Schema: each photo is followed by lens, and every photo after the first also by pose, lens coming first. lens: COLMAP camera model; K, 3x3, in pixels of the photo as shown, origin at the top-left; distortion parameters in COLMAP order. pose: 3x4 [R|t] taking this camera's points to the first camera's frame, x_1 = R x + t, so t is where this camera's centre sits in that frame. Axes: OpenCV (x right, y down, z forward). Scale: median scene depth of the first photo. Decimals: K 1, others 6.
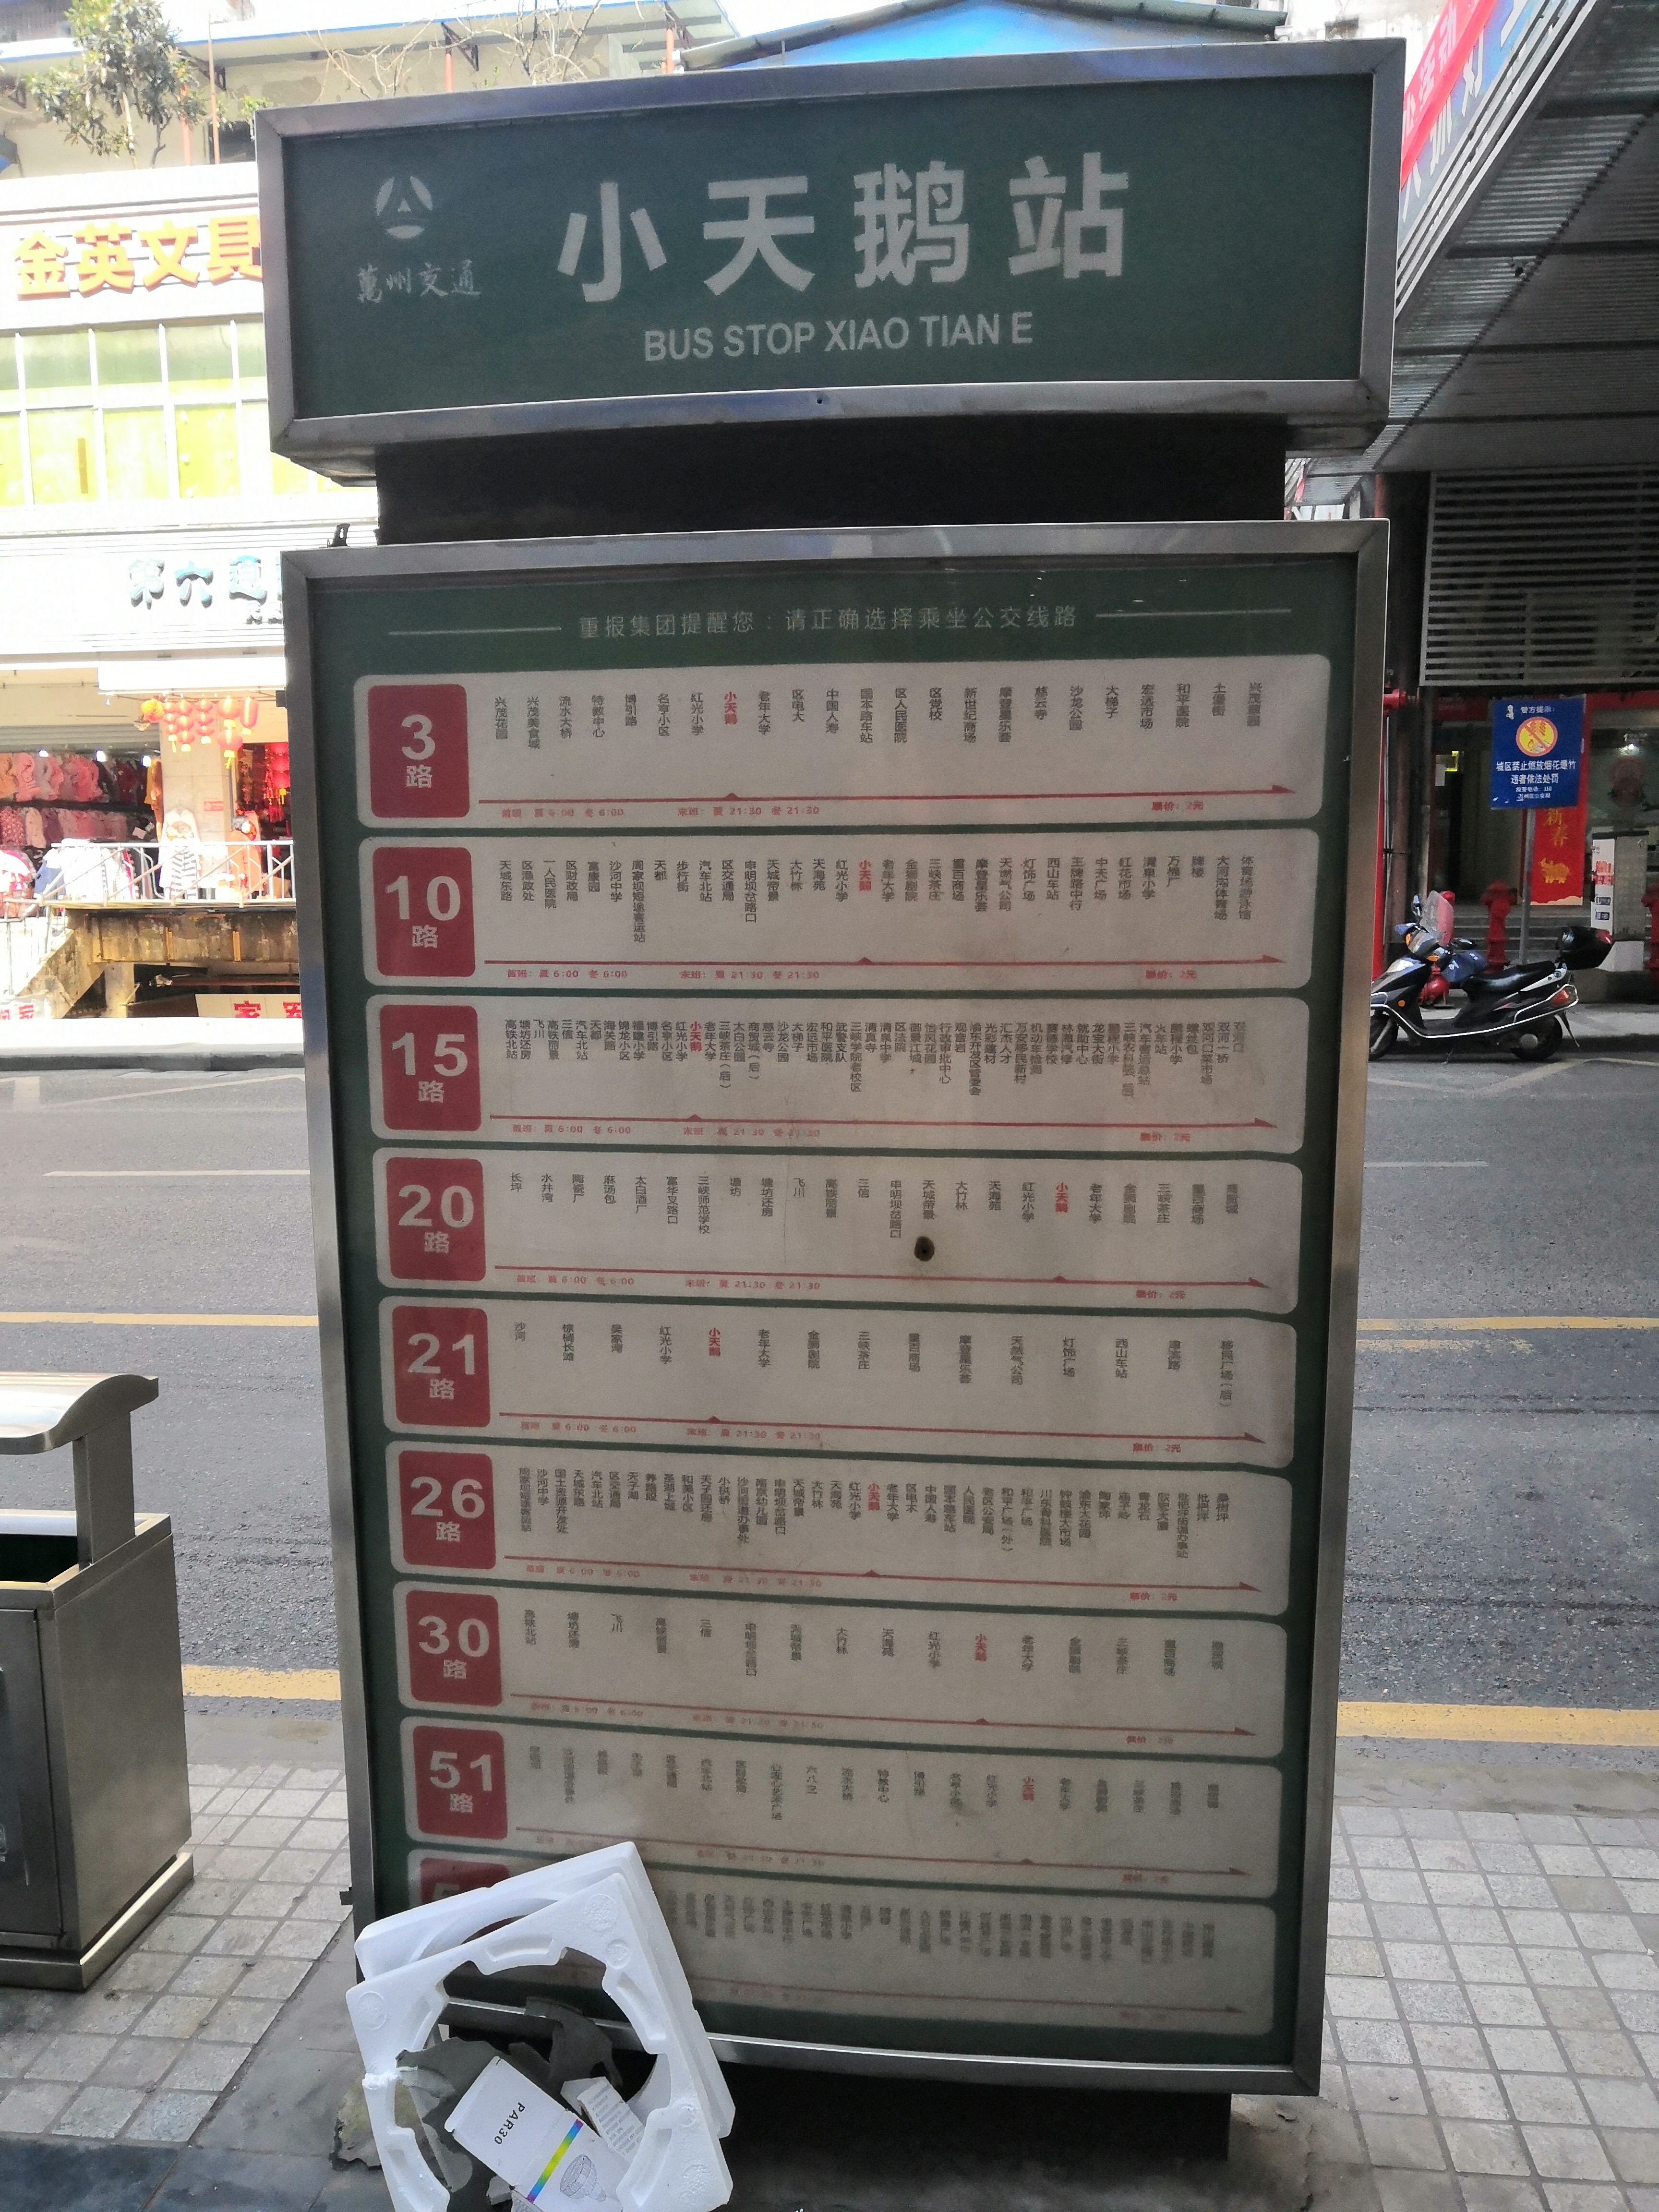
lens RADIAL K [[1732.9, 0, 831.9], [0, 1732.9, 1109.3], [0, 0, 1]] dist [0.005432, 0.005235]
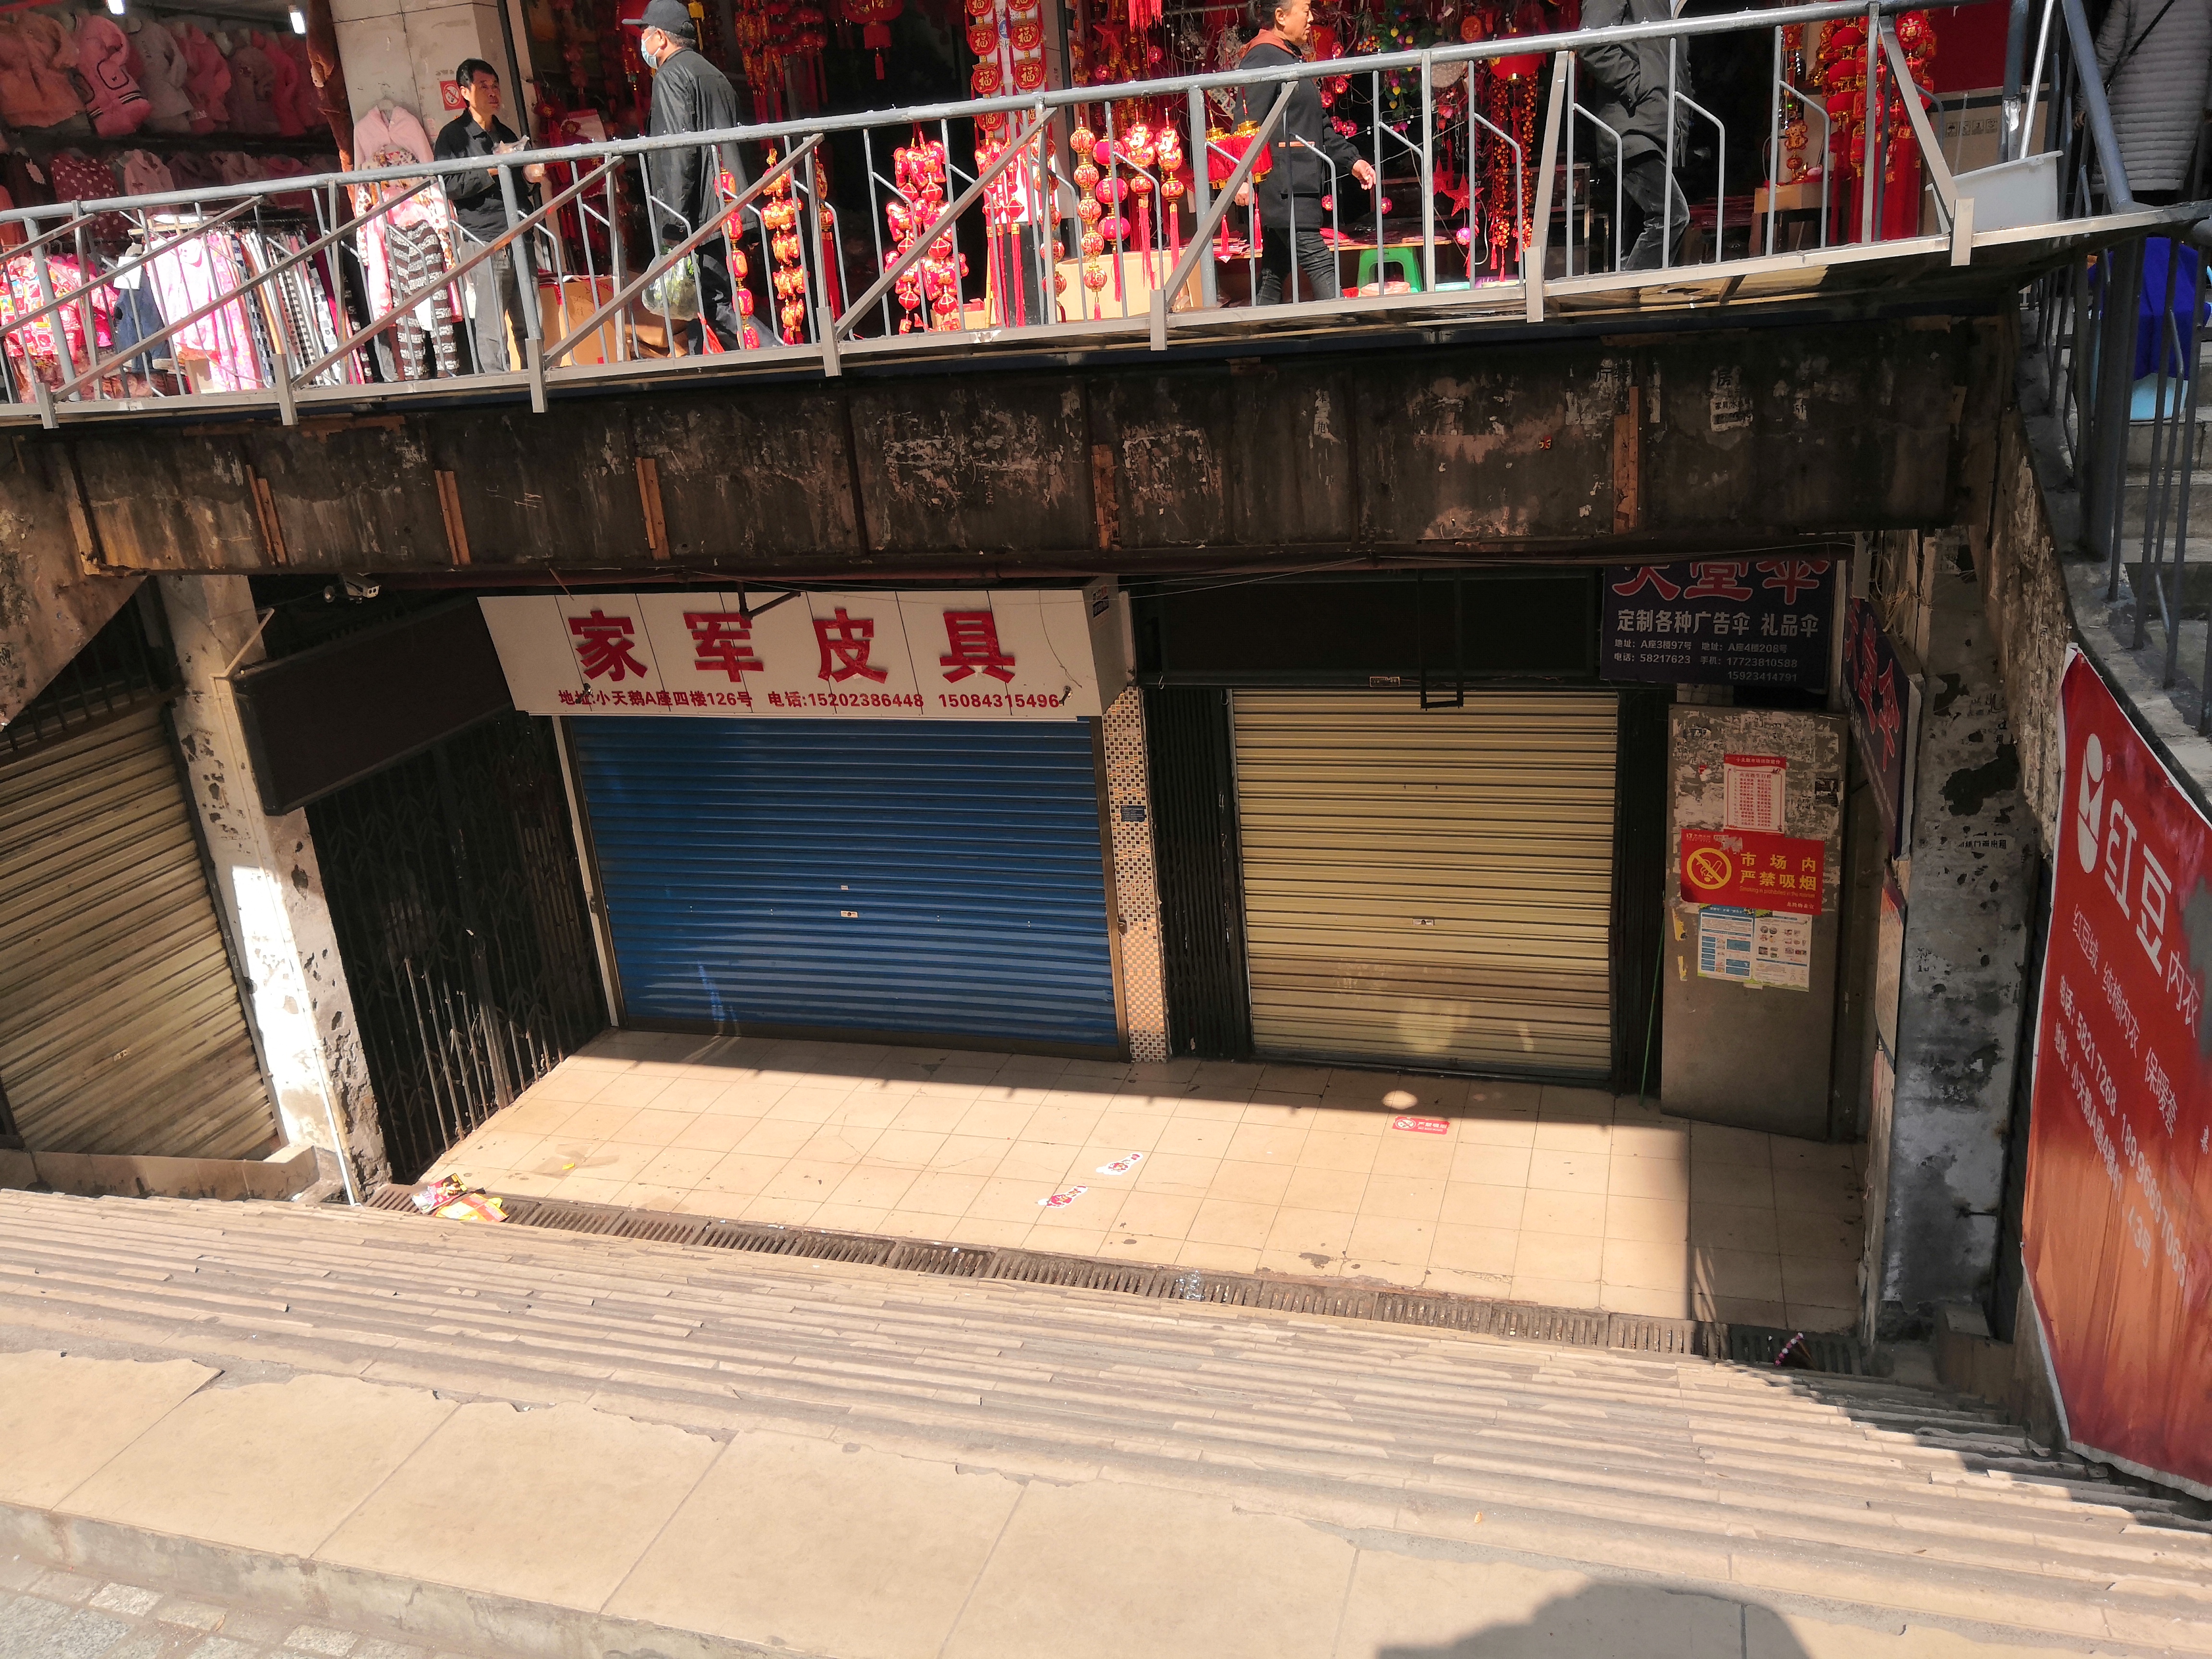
lens RADIAL K [[1732.9, 0, 1106.0], [0, 1732.9, 827.5], [0, 0, 1]] dist [0.005432, 0.005235]
pose [[0.982931, -0.004349, -0.183926, -0.163538], [0.038407, 0.982545, 0.182020, -0.088216], [0.179924, -0.185977, 0.965940, 0.681905]]
